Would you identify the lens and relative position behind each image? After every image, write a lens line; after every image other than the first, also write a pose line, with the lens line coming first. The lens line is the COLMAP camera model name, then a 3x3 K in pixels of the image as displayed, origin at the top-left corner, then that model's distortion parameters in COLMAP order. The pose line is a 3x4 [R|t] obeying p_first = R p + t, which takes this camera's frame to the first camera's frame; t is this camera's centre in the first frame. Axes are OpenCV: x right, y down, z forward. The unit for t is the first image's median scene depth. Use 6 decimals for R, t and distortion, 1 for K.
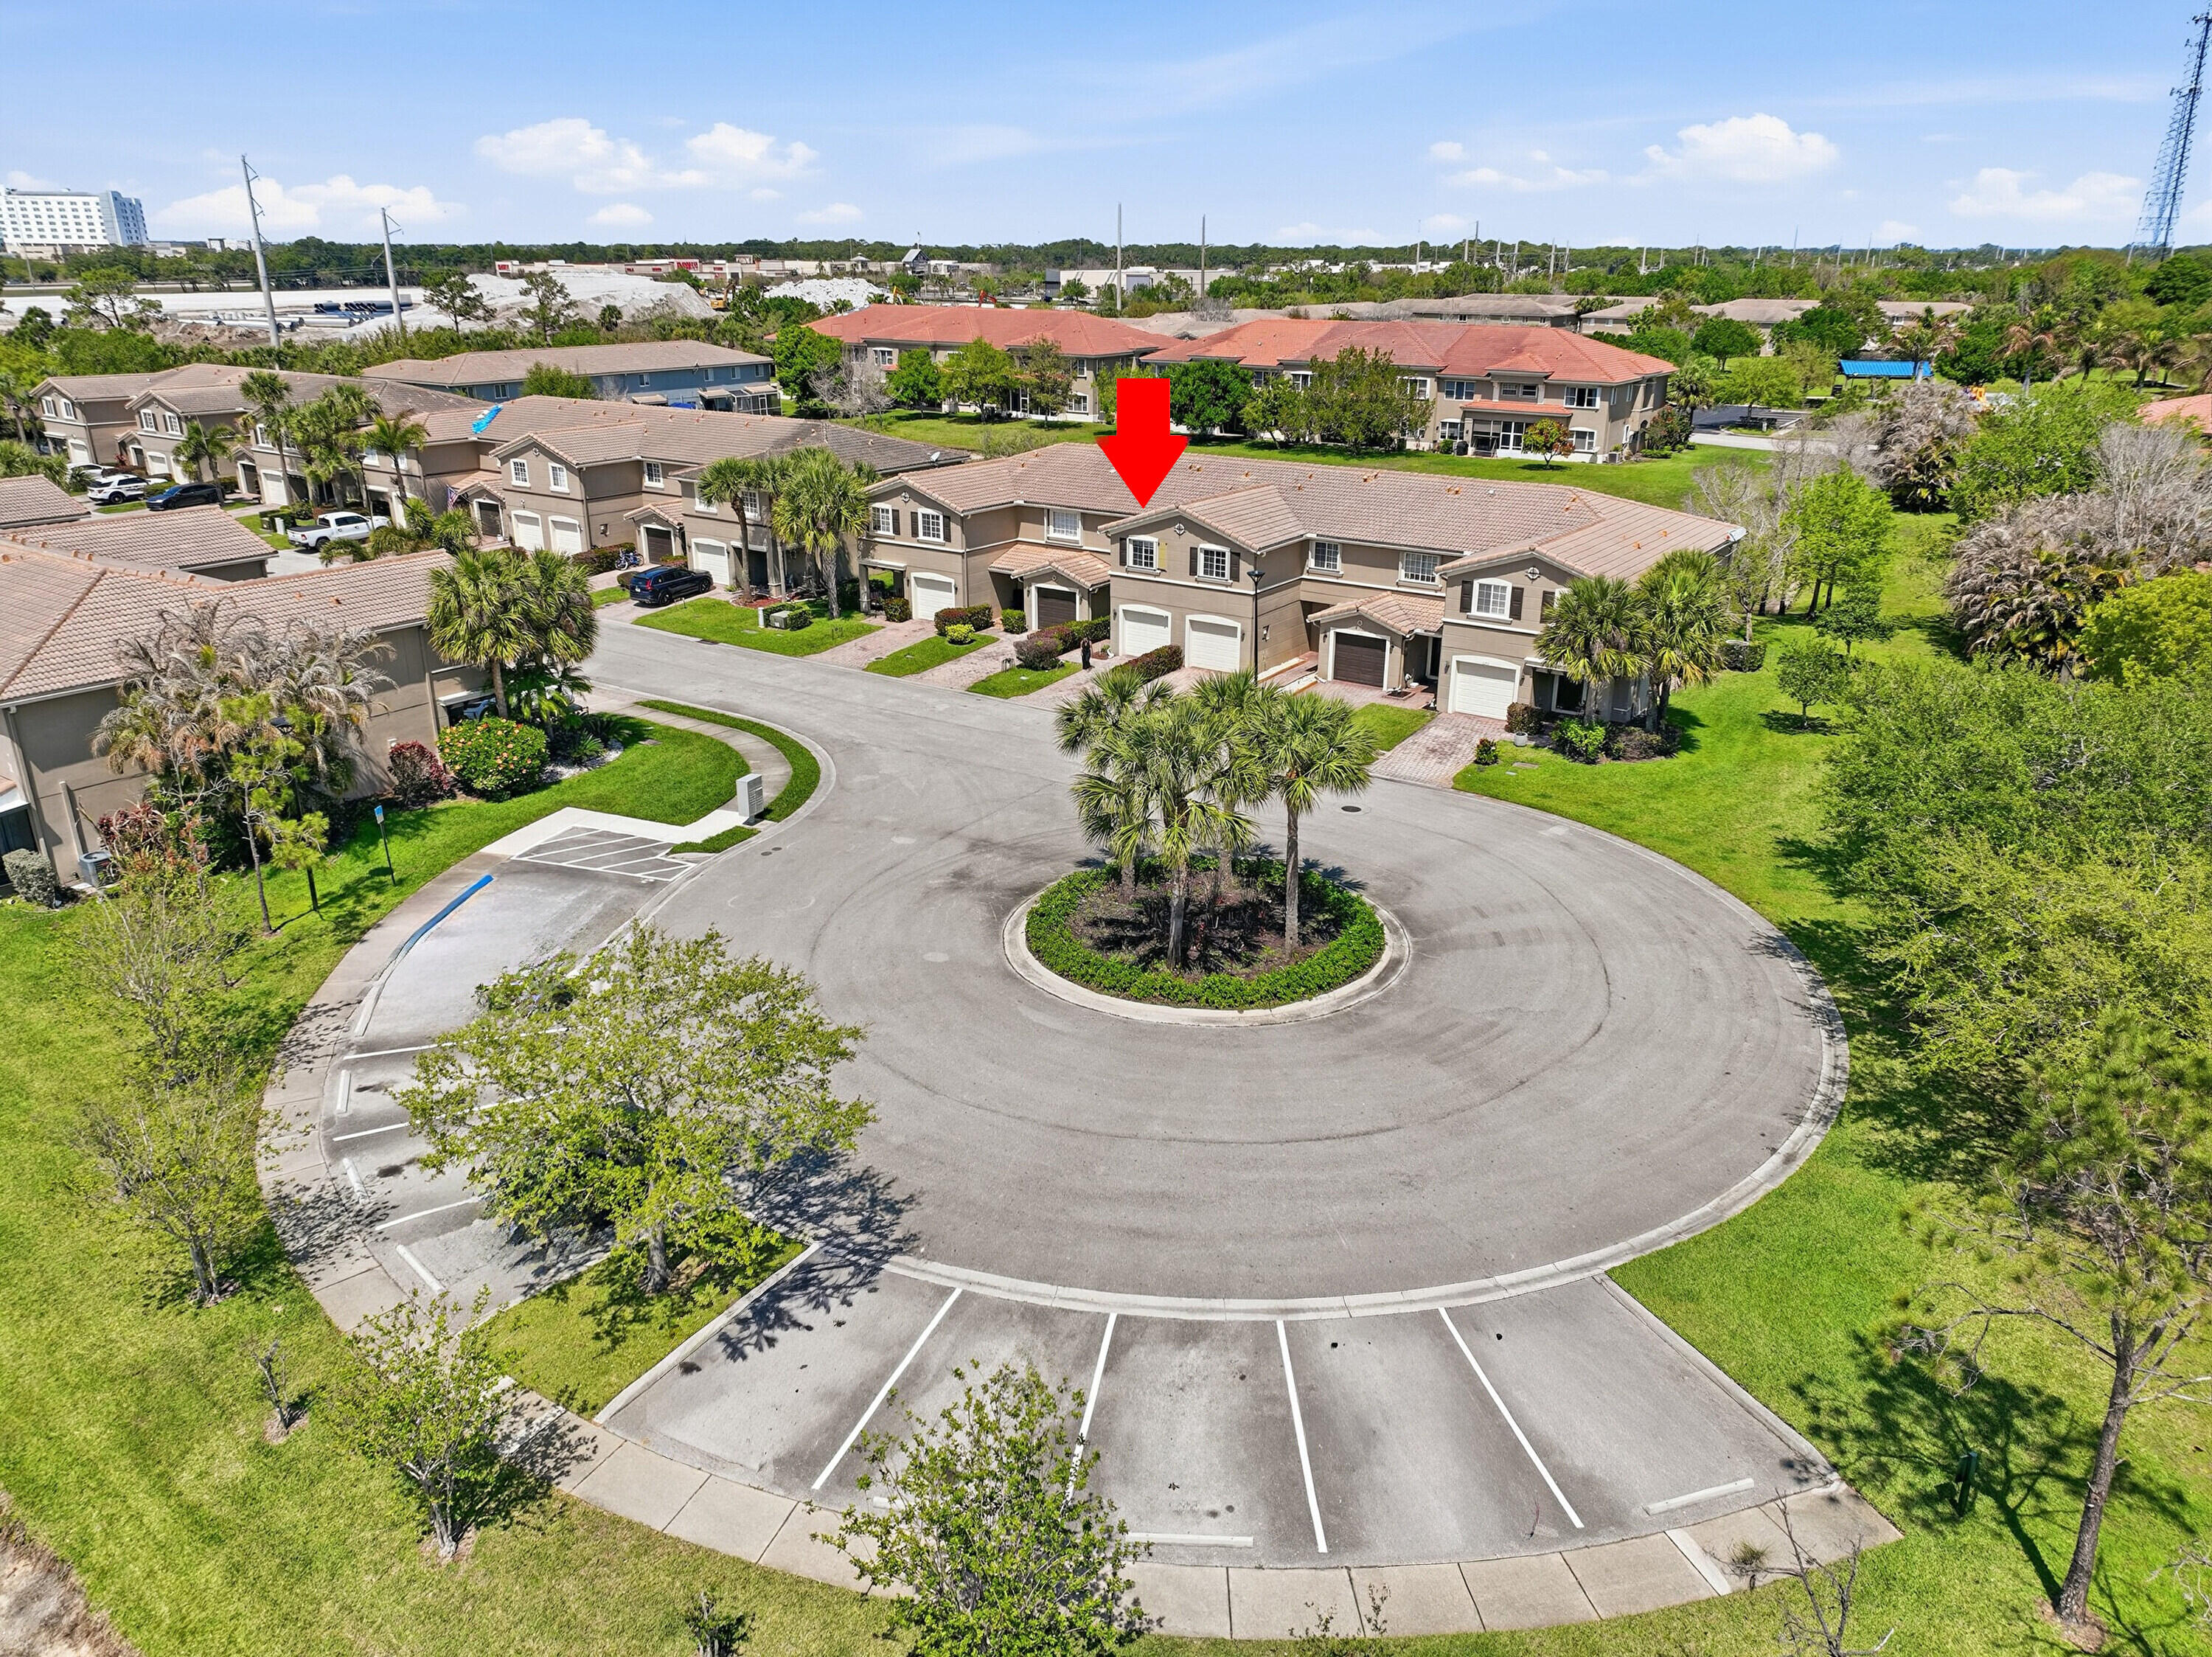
lens RADIAL K [[1559.0, 0, 1106.0], [0, 1559.0, 828.5], [0, 0, 1]] dist [0.004277, 0.006585]
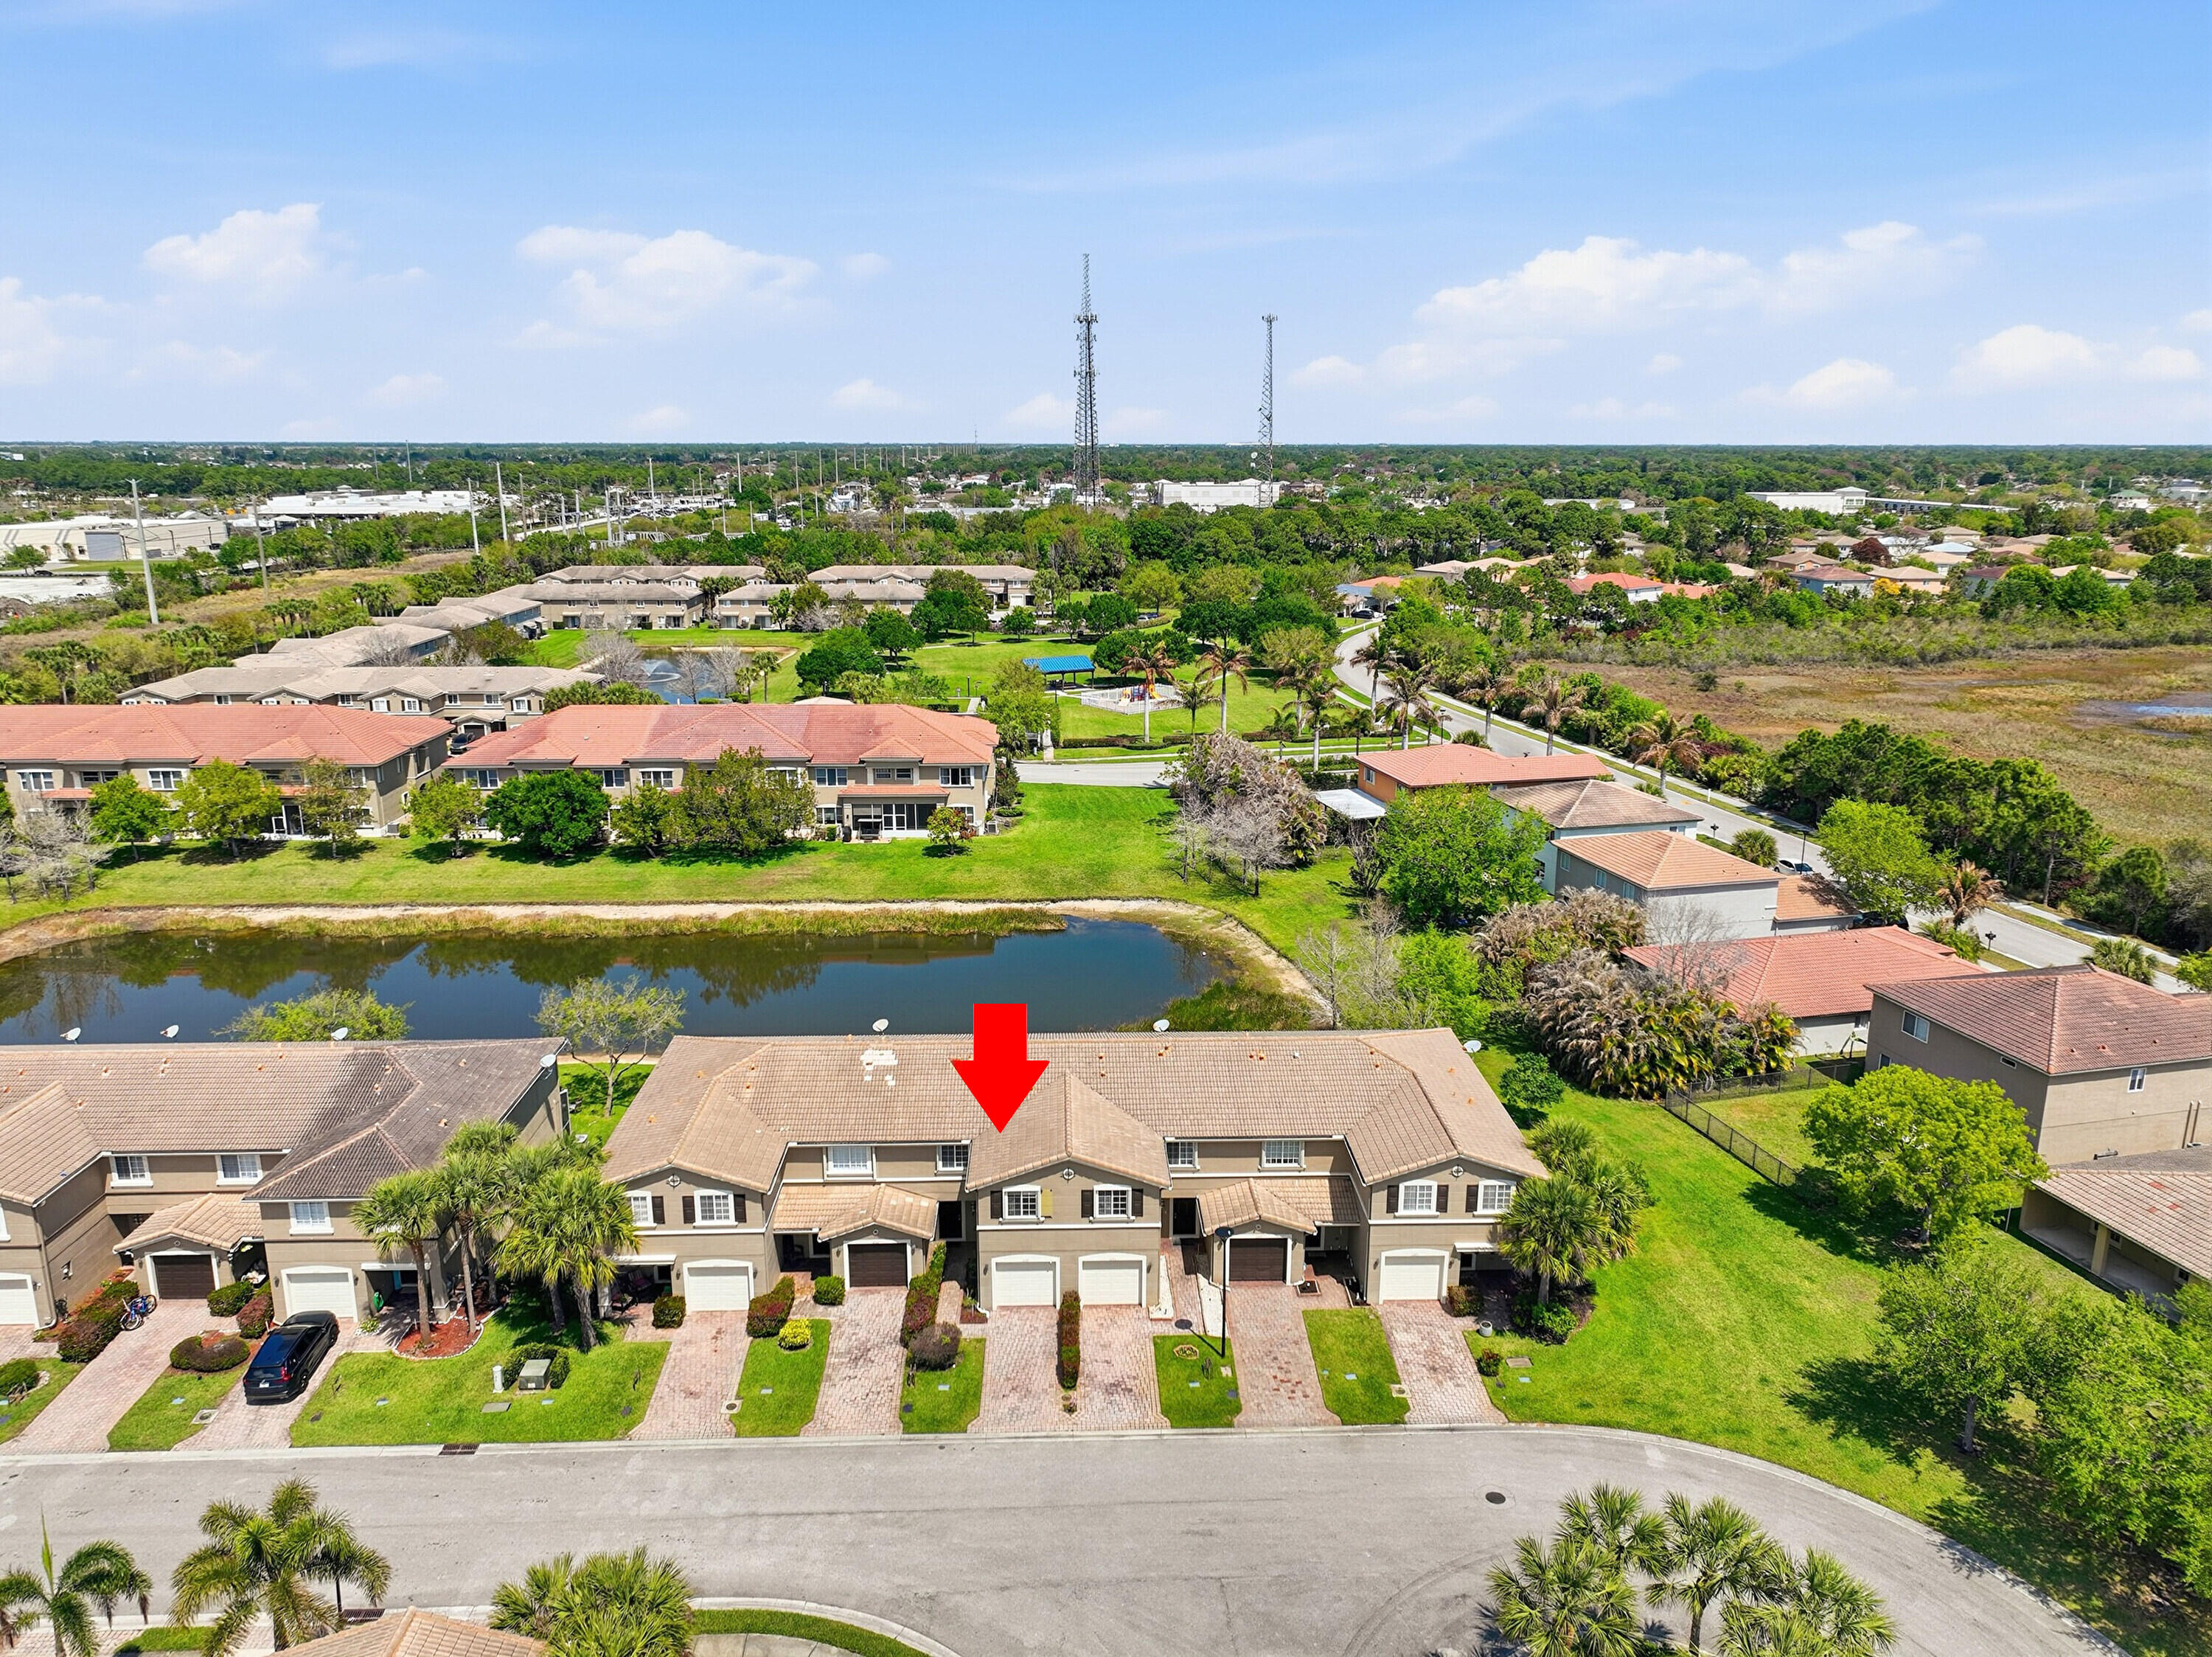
lens RADIAL K [[1559.0, 0, 1106.0], [0, 1559.0, 828.5], [0, 0, 1]] dist [0.004277, 0.006585]
pose [[0.801481, -0.147134, 0.579637, -0.393464], [0.210196, 0.976726, -0.042712, -0.309146], [-0.559862, 0.156070, 0.813754, 0.173944]]
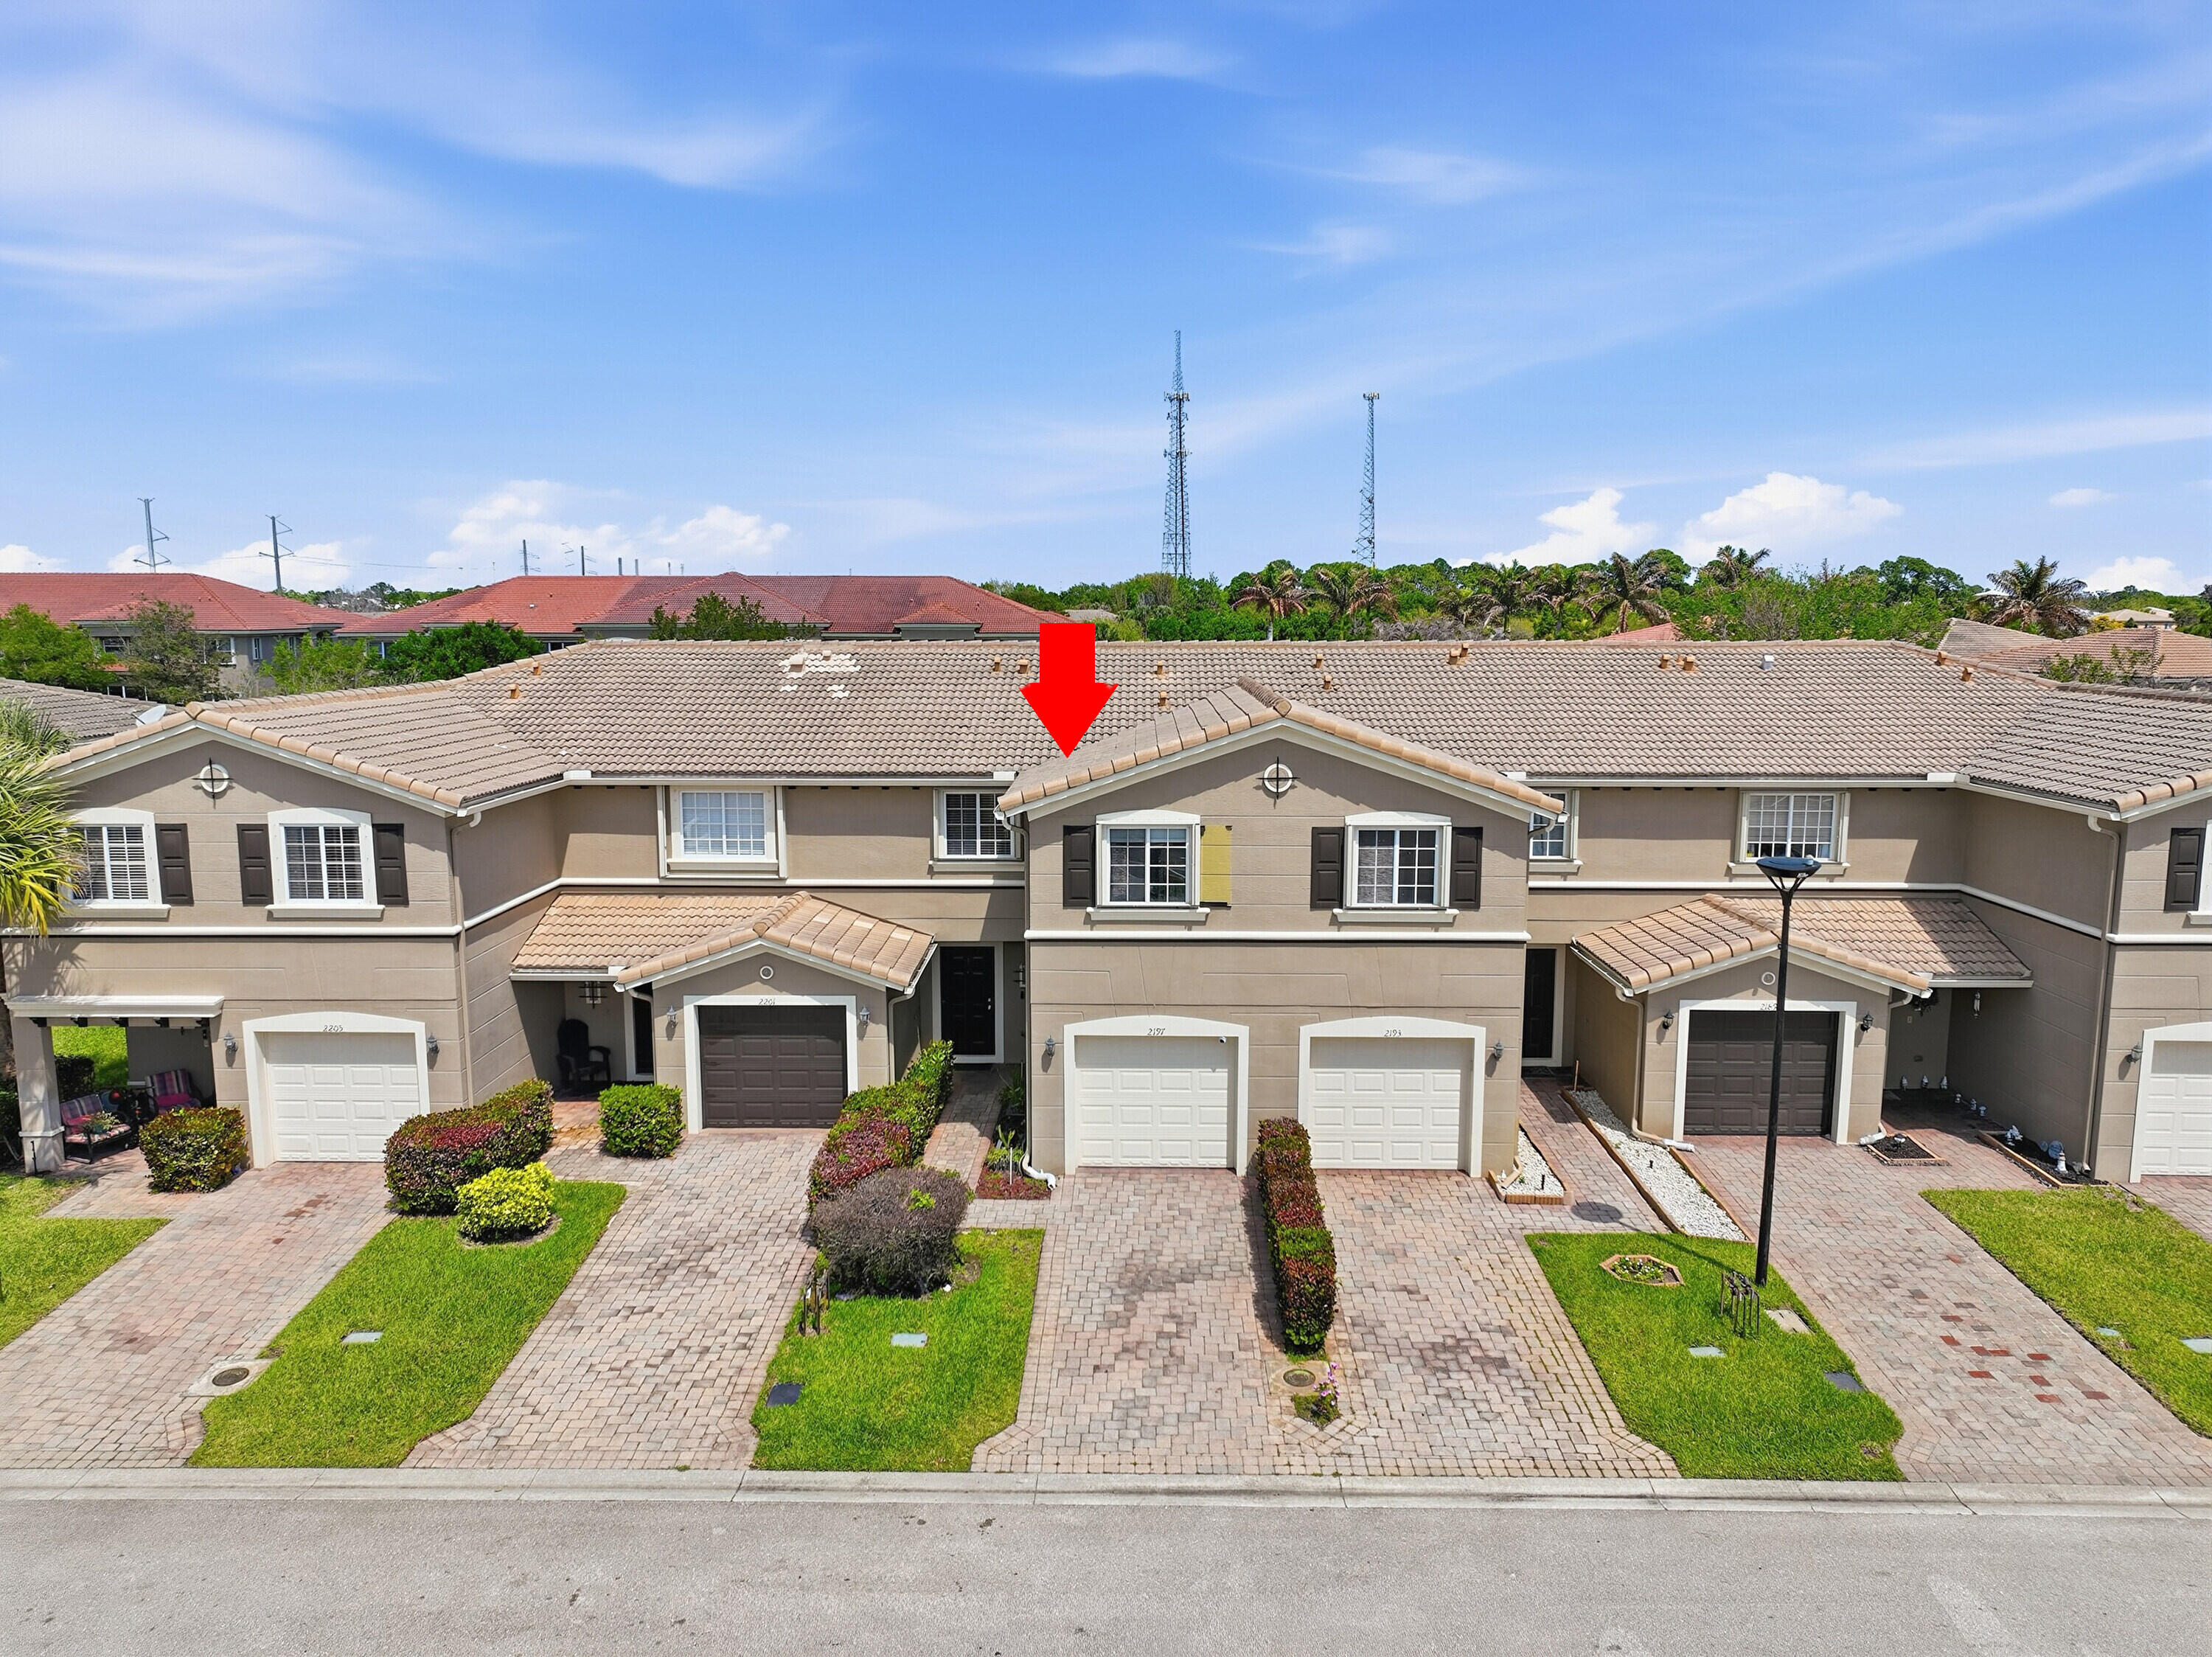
lens RADIAL K [[1559.0, 0, 1106.0], [0, 1559.0, 828.5], [0, 0, 1]] dist [0.004277, 0.006585]
pose [[0.831476, -0.082368, 0.549420, -0.151419], [0.197771, 0.968048, -0.154173, -0.120995], [-0.519166, 0.236851, 0.821199, 0.657712]]
